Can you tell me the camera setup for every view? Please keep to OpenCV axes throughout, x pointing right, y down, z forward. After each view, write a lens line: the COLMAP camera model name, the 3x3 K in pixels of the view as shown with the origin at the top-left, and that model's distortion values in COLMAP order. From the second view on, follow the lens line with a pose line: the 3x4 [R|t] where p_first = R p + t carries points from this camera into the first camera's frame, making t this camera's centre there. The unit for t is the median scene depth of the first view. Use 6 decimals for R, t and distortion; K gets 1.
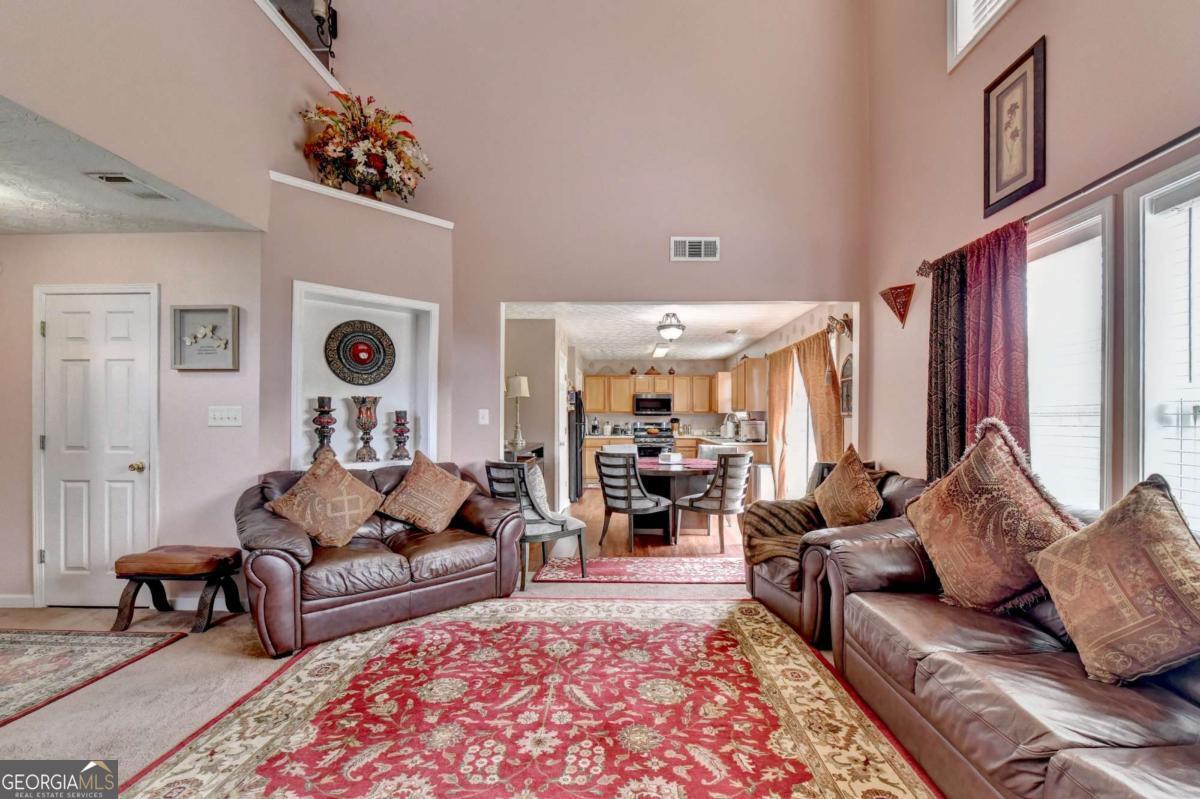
lens RADIAL K [[483.3, 0, 600.6], [0, 483.3, 409.3], [0, 0, 1]] dist [-0.004768, -0.000955]
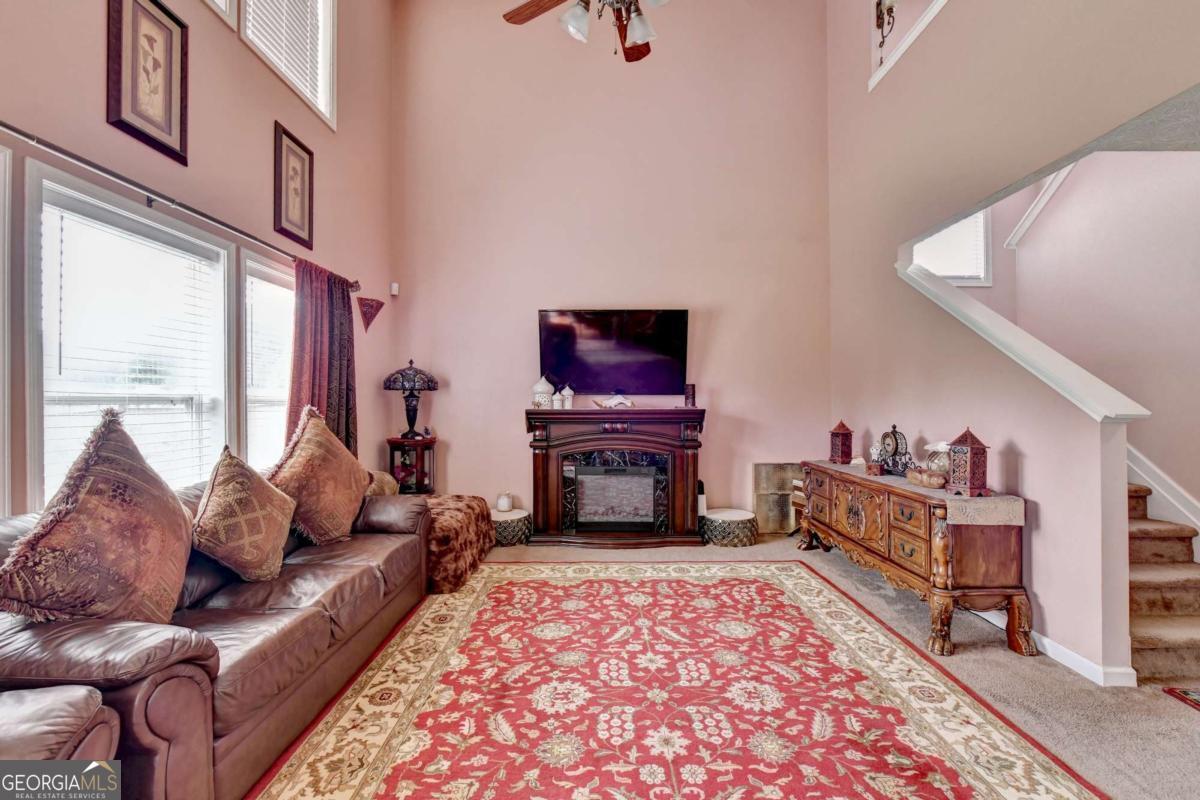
lens RADIAL K [[483.3, 0, 600.0], [0, 483.3, 397.7], [0, 0, 1]] dist [-0.004768, -0.000955]
pose [[-0.999172, -0.007010, -0.040070, 0.047197], [-0.006773, 0.999959, -0.006050, 0.006152], [0.040111, -0.005774, -0.999179, 1.905151]]
